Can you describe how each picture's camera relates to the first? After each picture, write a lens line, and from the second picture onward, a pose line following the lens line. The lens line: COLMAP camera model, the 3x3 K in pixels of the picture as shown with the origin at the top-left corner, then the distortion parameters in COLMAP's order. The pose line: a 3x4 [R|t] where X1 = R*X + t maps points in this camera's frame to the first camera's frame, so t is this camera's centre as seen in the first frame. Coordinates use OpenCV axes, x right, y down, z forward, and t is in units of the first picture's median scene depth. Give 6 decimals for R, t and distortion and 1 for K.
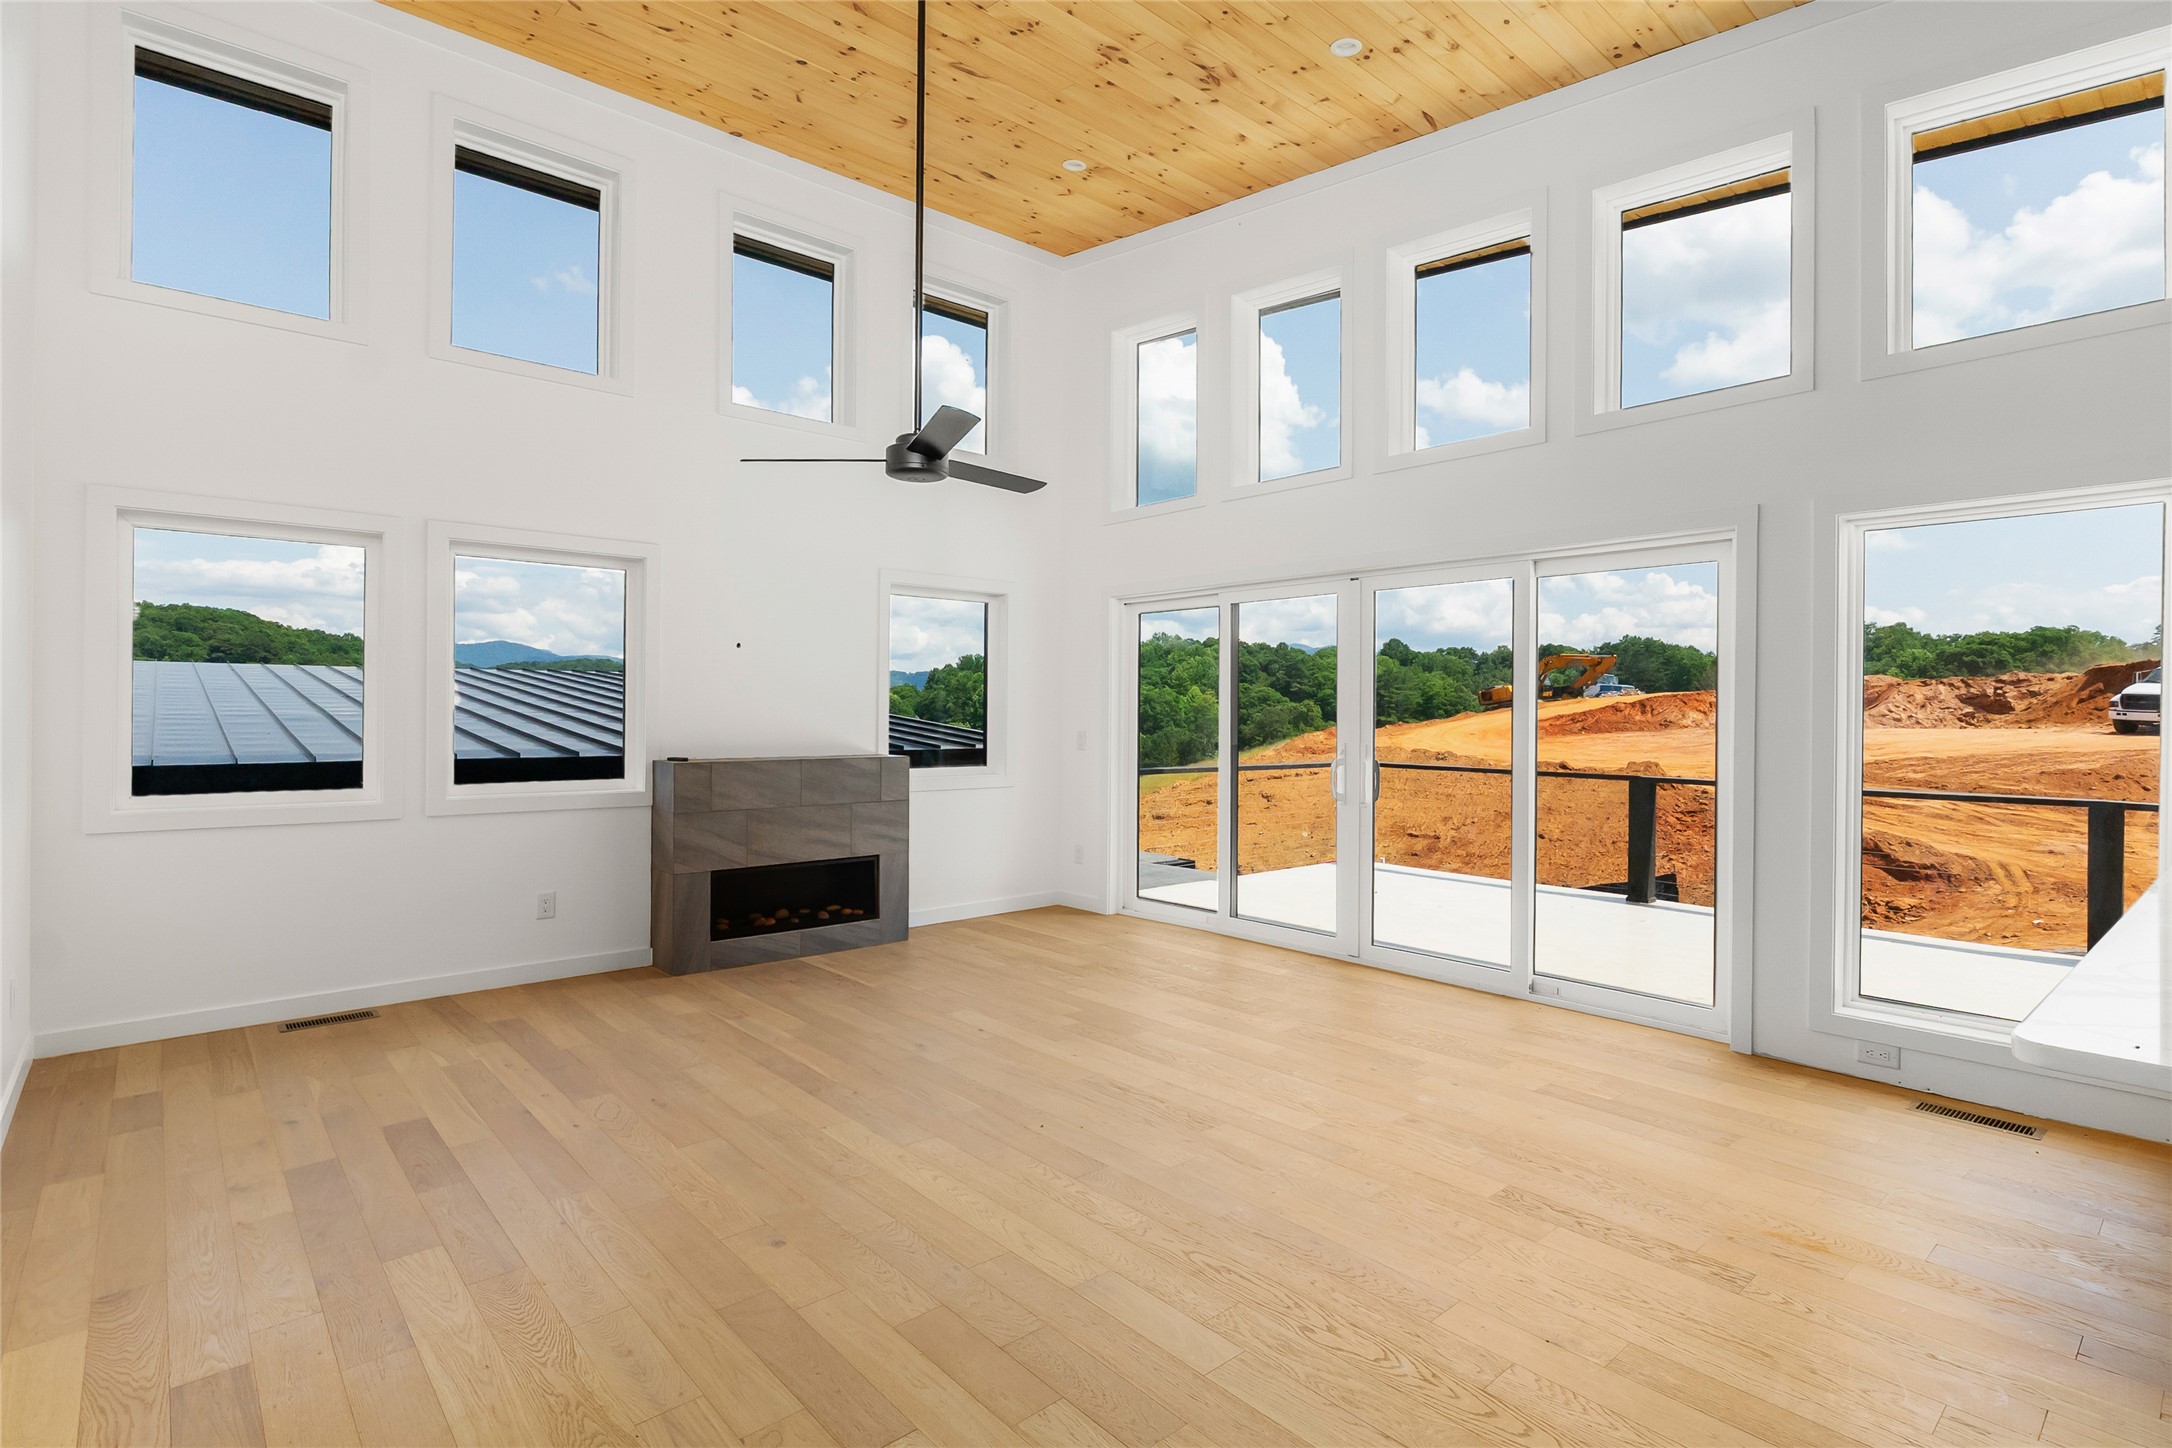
lens RADIAL K [[1064.5, 0, 1084.0], [0, 1064.5, 703.1], [0, 0, 1]] dist [-0.000752, 0.000147]
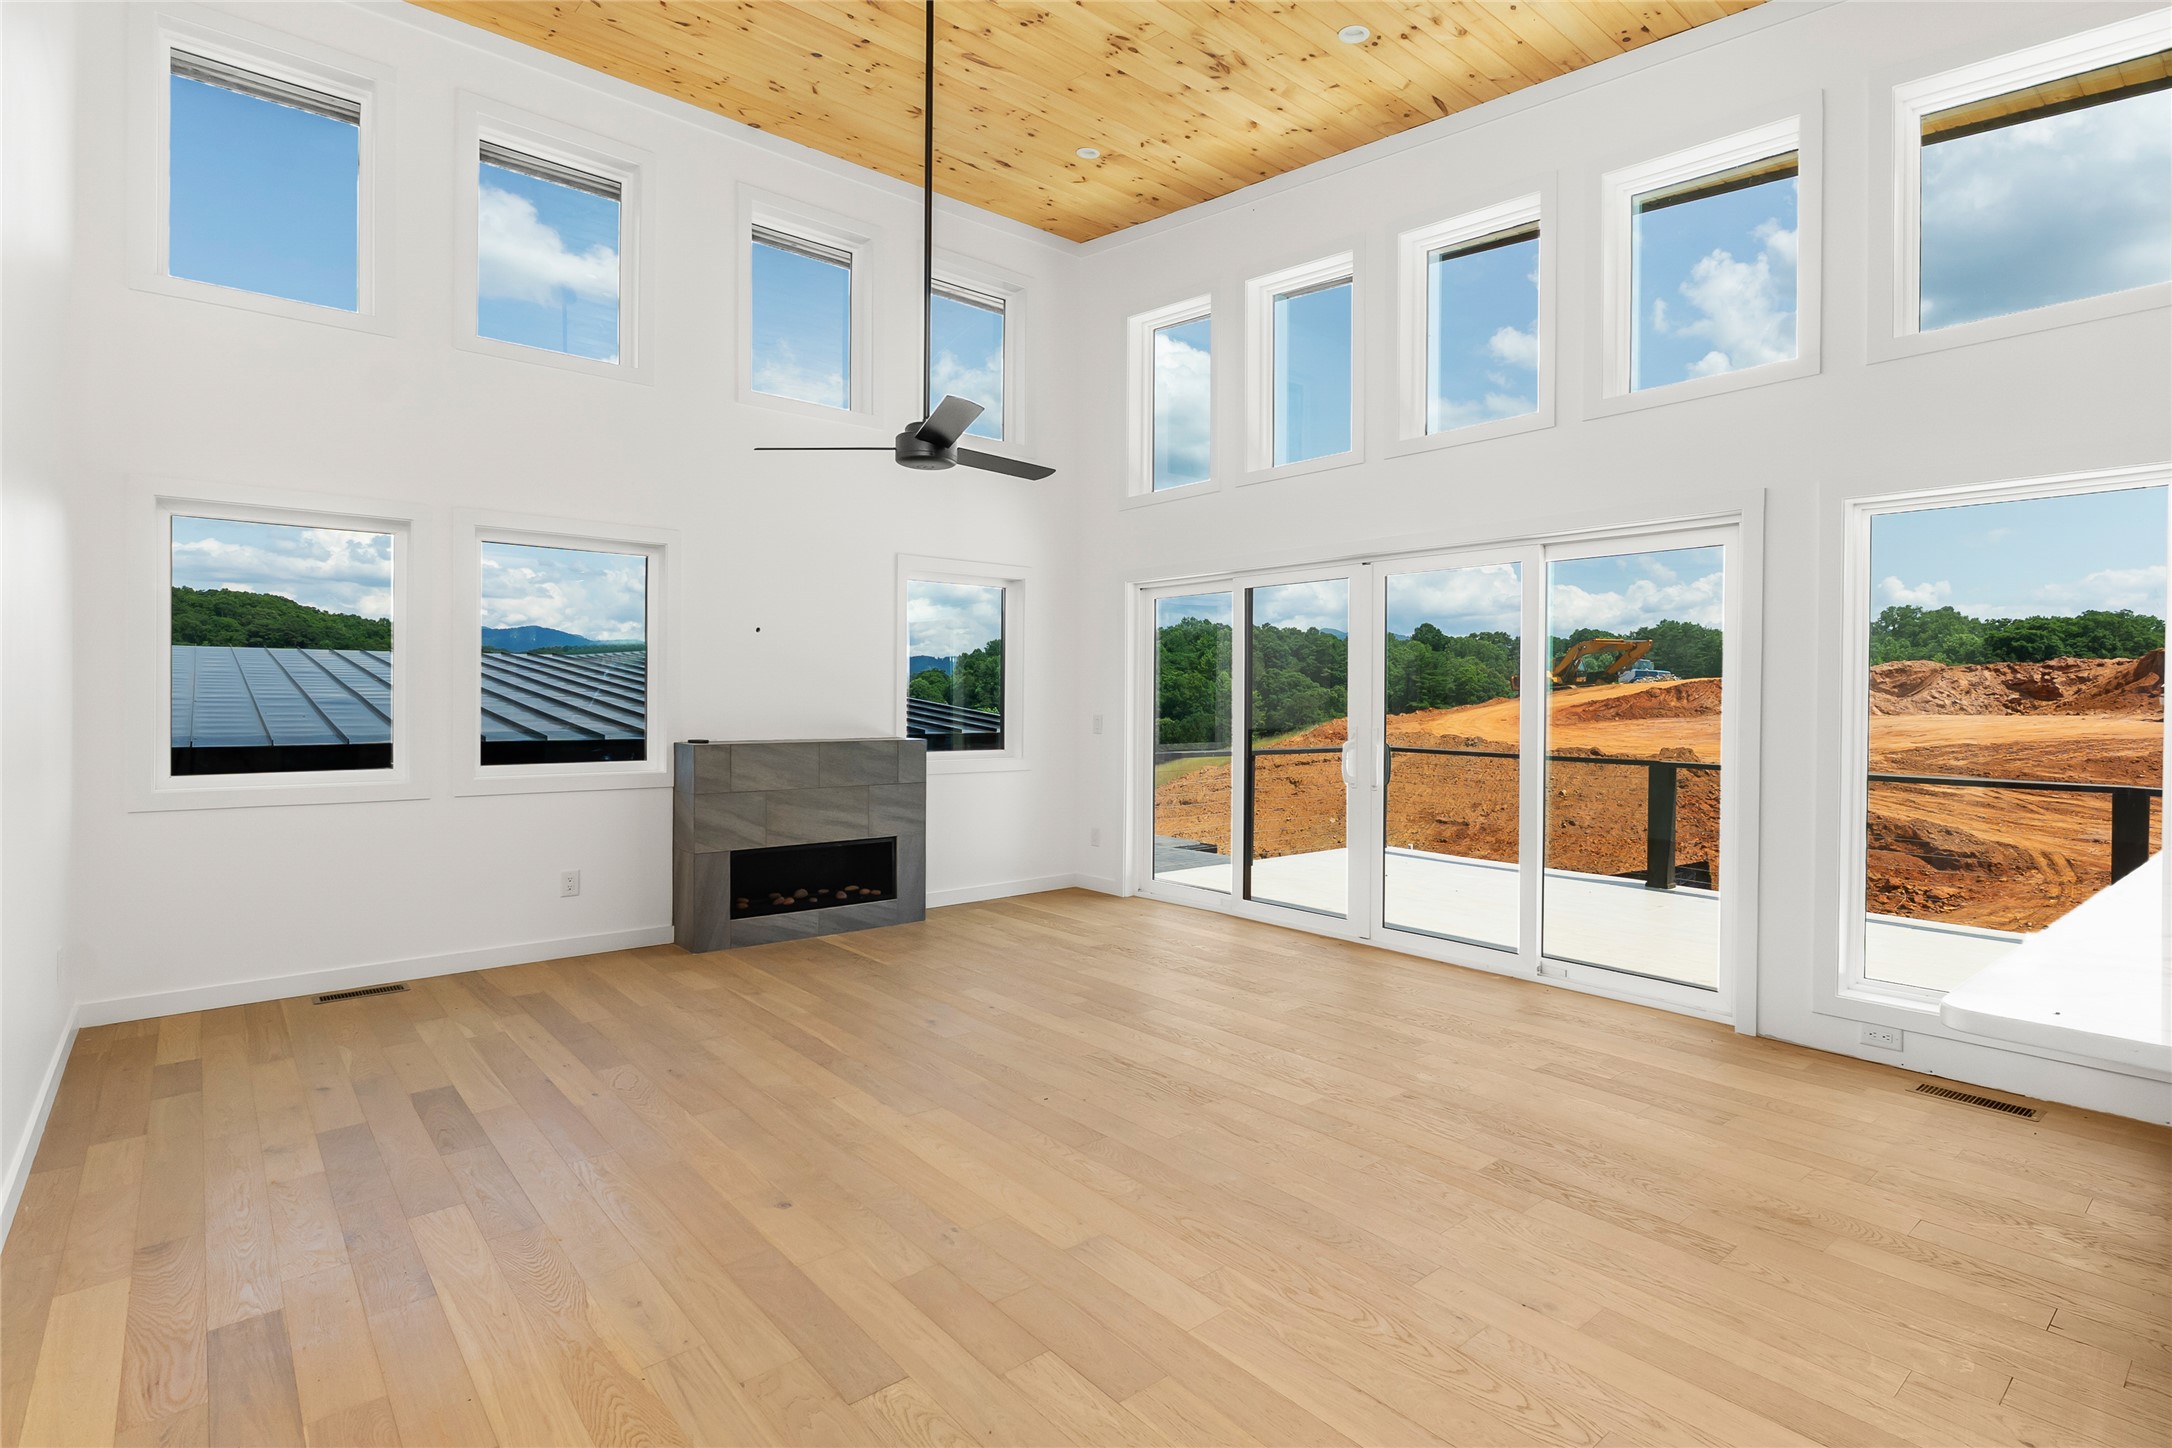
lens RADIAL K [[1068.4, 0, 1090.2], [0, 1068.4, 696.0], [0, 0, 1]] dist [0.001532, 0.000070]
pose [[0.999774, 0.000983, -0.021247, 0.018977], [-0.000832, 0.999975, 0.007076, 0.001765], [0.021254, -0.007057, 0.999749, -0.019168]]
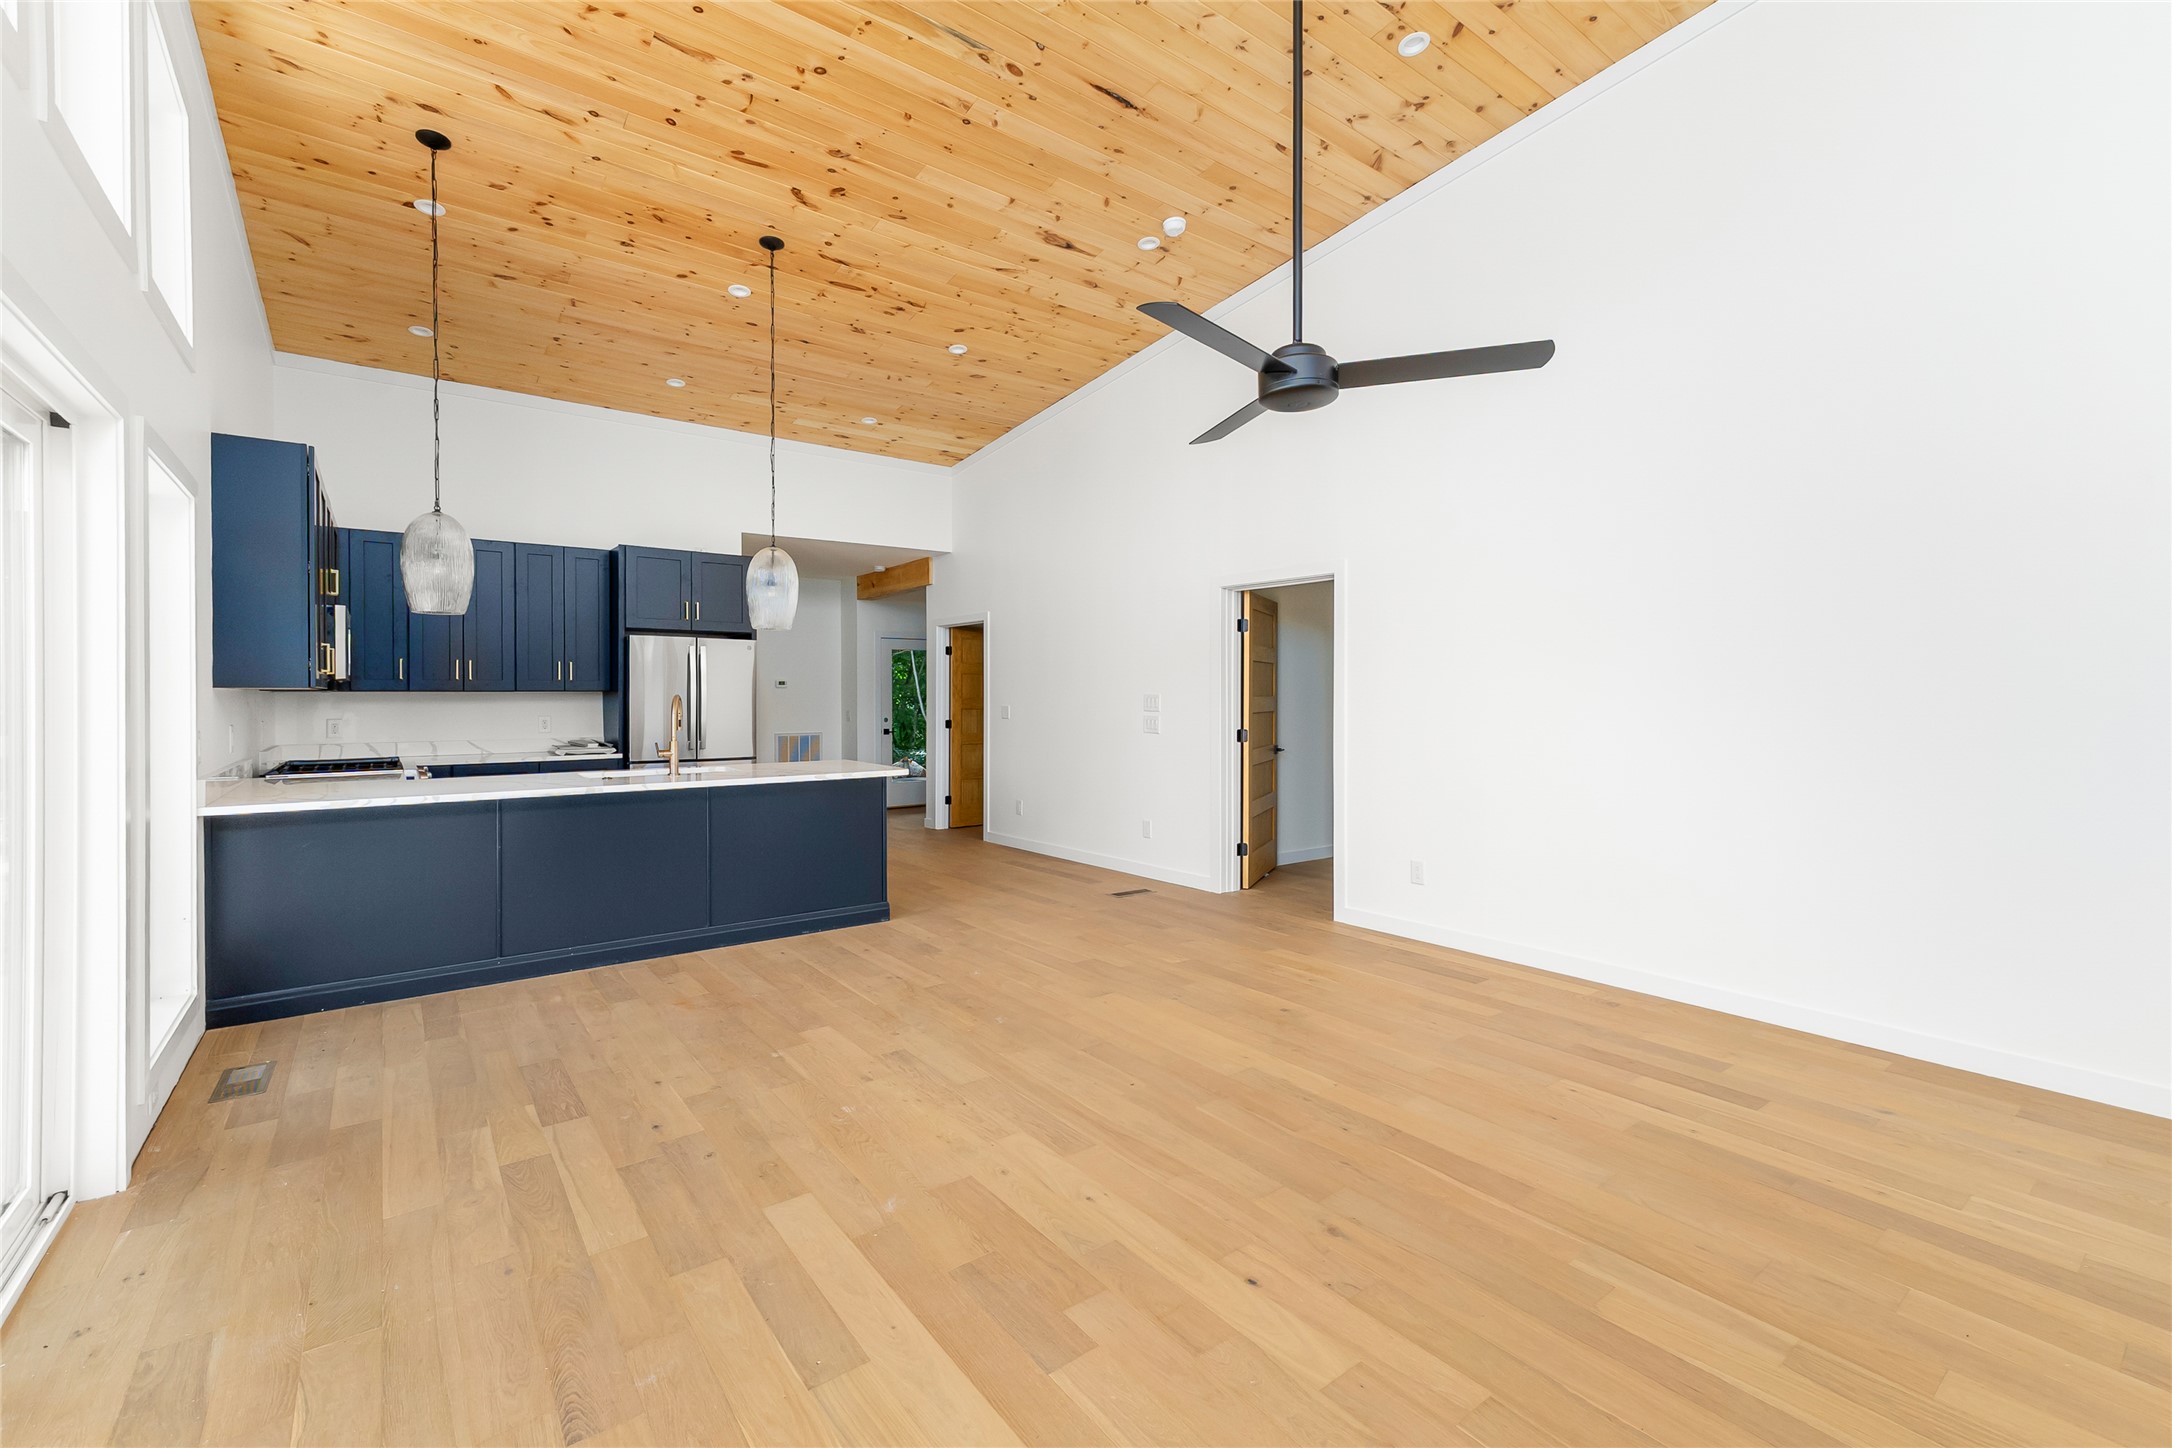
lens RADIAL K [[922.9, 0, 1085.4], [0, 922.9, 694.1], [0, 0, 1]] dist [-0.000391, -0.000023]
pose [[-0.997448, -0.001445, 0.071381, -0.042213], [-0.001812, 0.999985, -0.005074, 0.005285], [-0.071372, -0.005190, -0.997436, 1.435740]]
